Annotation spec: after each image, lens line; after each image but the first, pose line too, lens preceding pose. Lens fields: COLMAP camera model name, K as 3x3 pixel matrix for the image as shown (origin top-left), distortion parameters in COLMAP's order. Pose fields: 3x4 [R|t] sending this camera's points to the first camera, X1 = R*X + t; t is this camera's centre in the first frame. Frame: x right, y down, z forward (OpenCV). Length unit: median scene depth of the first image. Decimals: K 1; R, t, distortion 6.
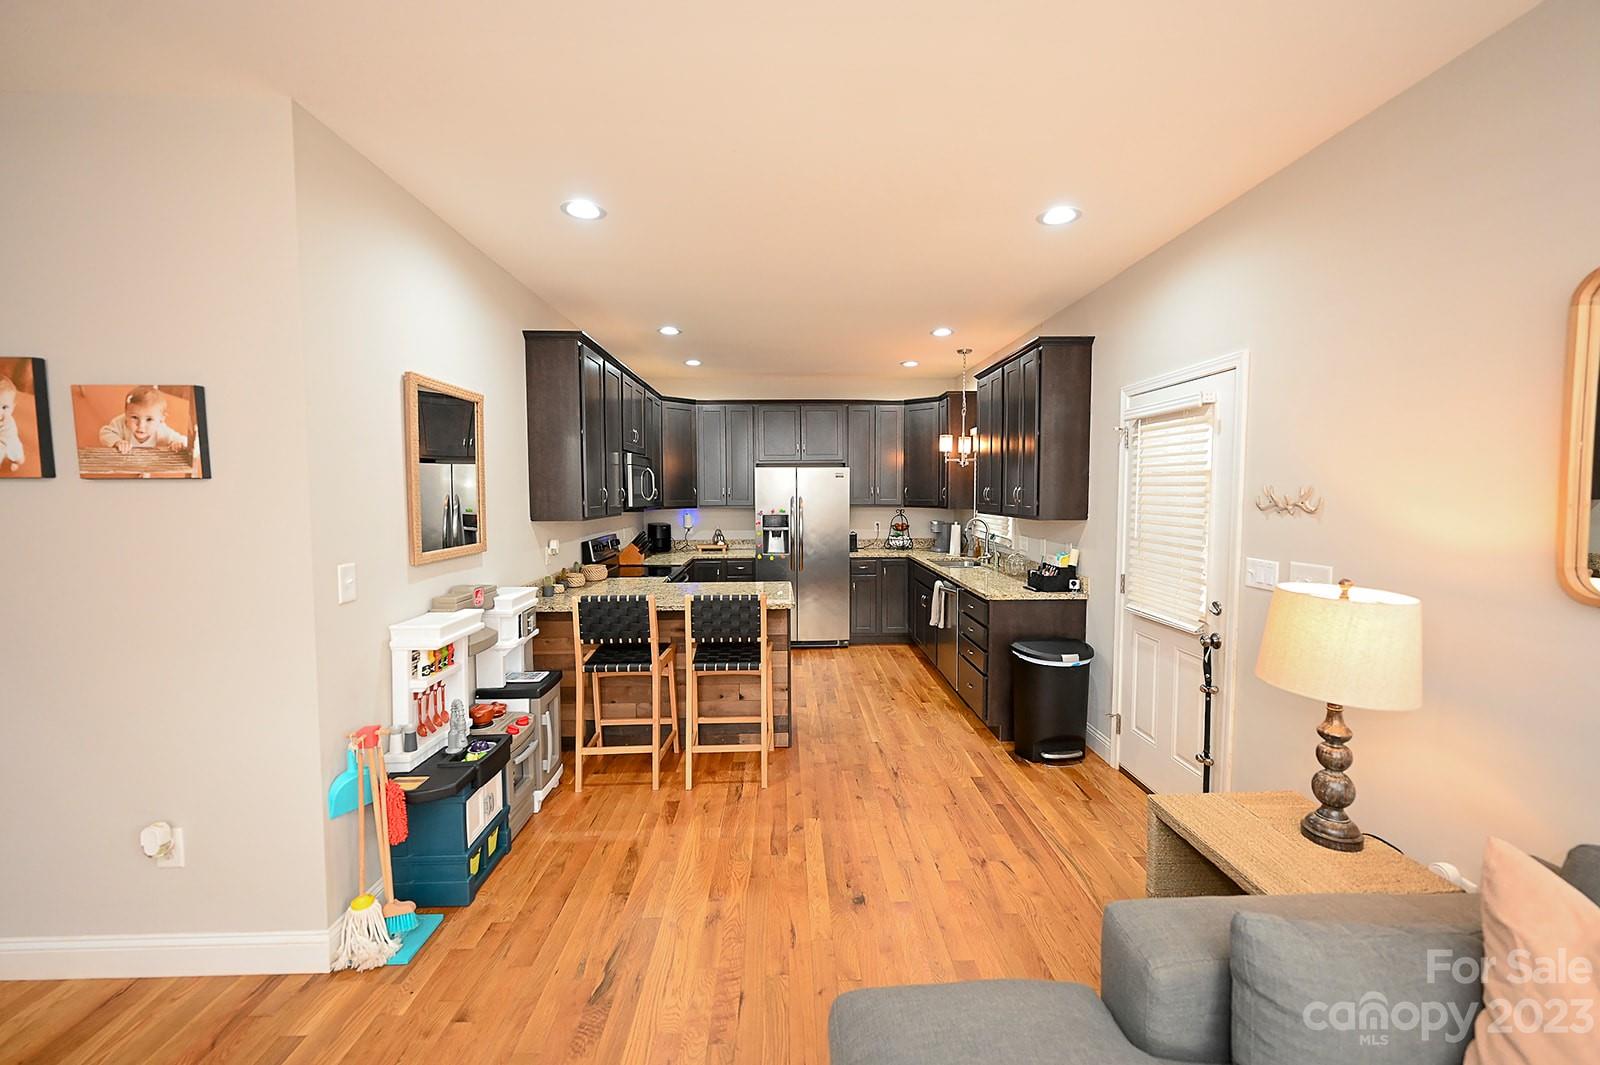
lens RADIAL K [[635.2, 0, 810.8], [0, 635.2, 530.7], [0, 0, 1]] dist [0.000629, -0.000425]
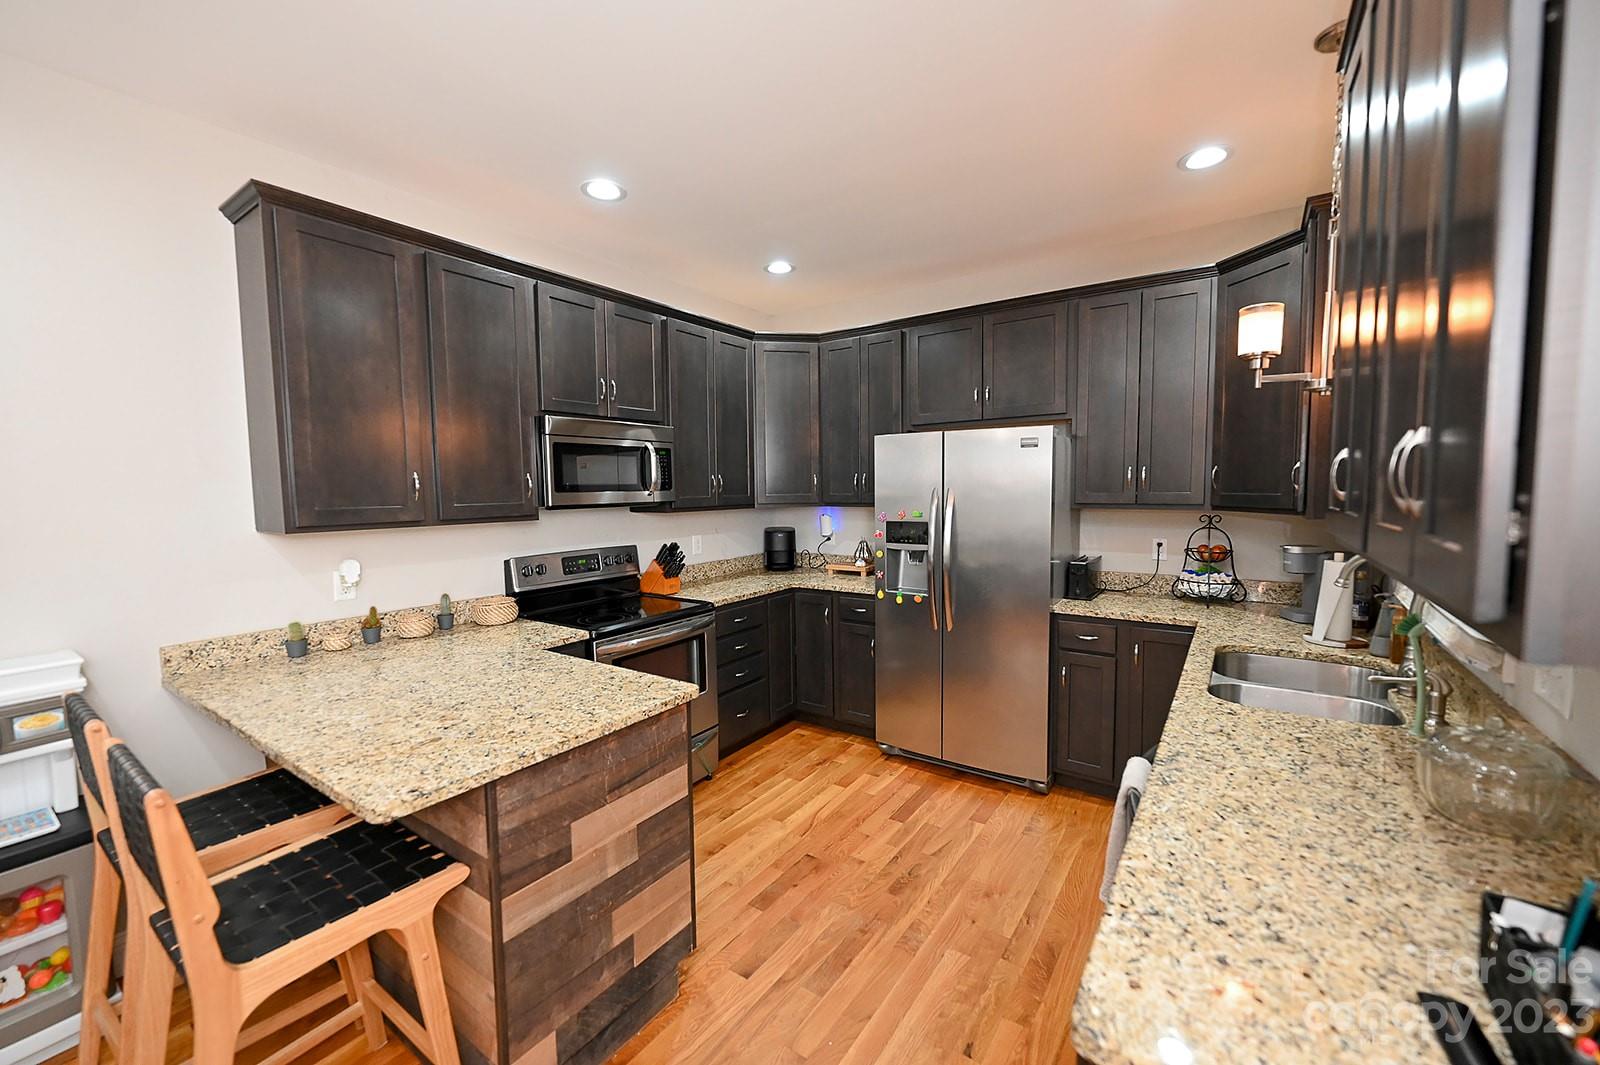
lens RADIAL K [[635.2, 0, 794.9], [0, 635.2, 531.5], [0, 0, 1]] dist [0.000629, -0.000425]
pose [[0.790540, 0.038342, -0.611209, 0.343794], [-0.028150, 0.999258, 0.026275, -0.046829], [0.611763, -0.003566, 0.791033, 0.865881]]
